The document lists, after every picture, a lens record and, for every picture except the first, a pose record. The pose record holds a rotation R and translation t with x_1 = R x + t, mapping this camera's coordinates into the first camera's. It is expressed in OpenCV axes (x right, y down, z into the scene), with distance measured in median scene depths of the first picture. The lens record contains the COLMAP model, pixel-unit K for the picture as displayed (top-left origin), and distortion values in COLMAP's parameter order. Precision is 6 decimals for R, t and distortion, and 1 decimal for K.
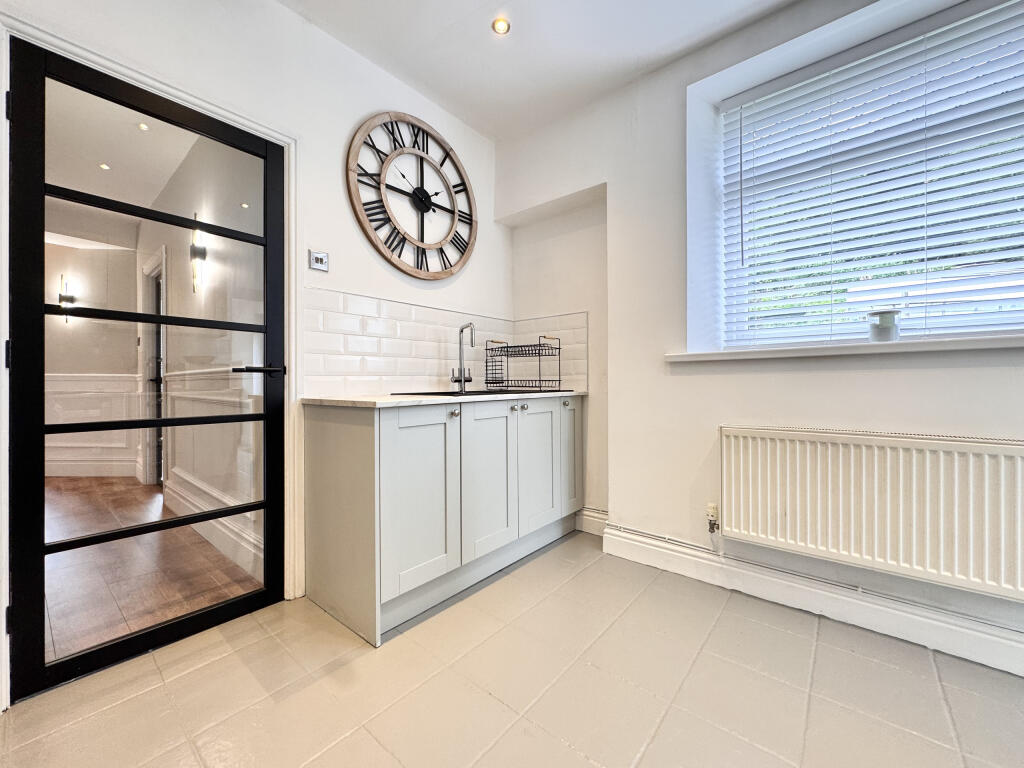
lens RADIAL K [[419.8, 0, 509.4], [0, 419.8, 385.9], [0, 0, 1]] dist [-0.001131, -0.000194]
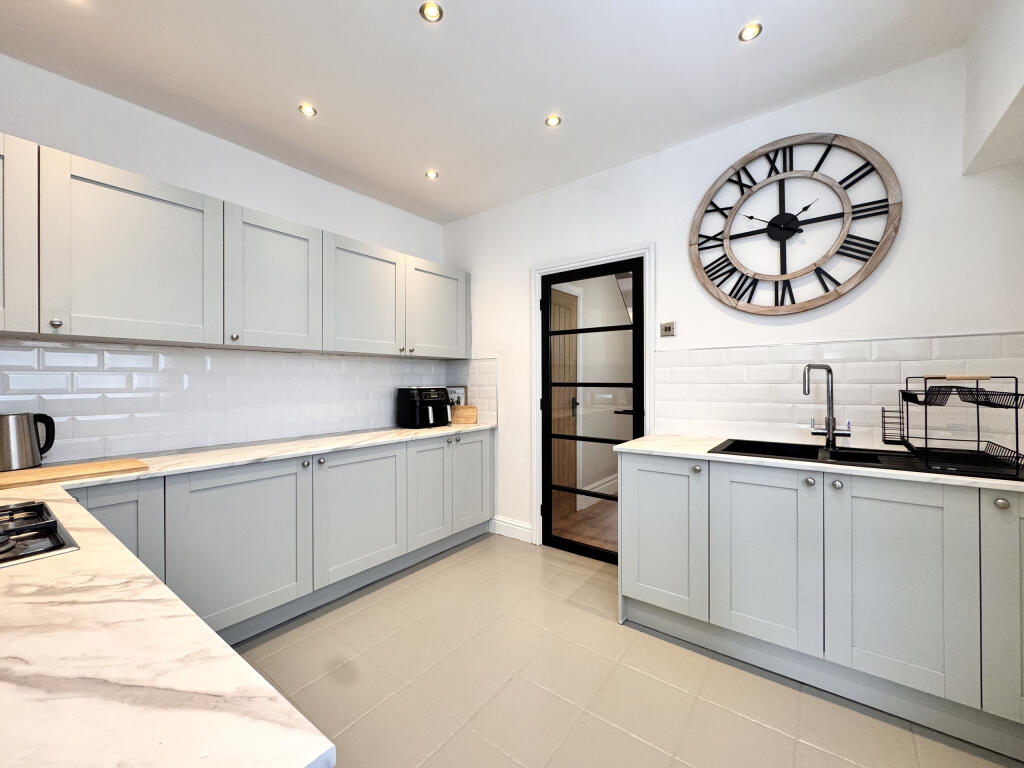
lens RADIAL K [[419.8, 0, 509.4], [0, 419.8, 385.9], [0, 0, 1]] dist [-0.001131, -0.000194]
pose [[0.018374, 0.020418, -0.999623, 0.727434], [0.005401, 0.999775, 0.020520, -0.134615], [0.999817, -0.005776, 0.018259, 0.426360]]
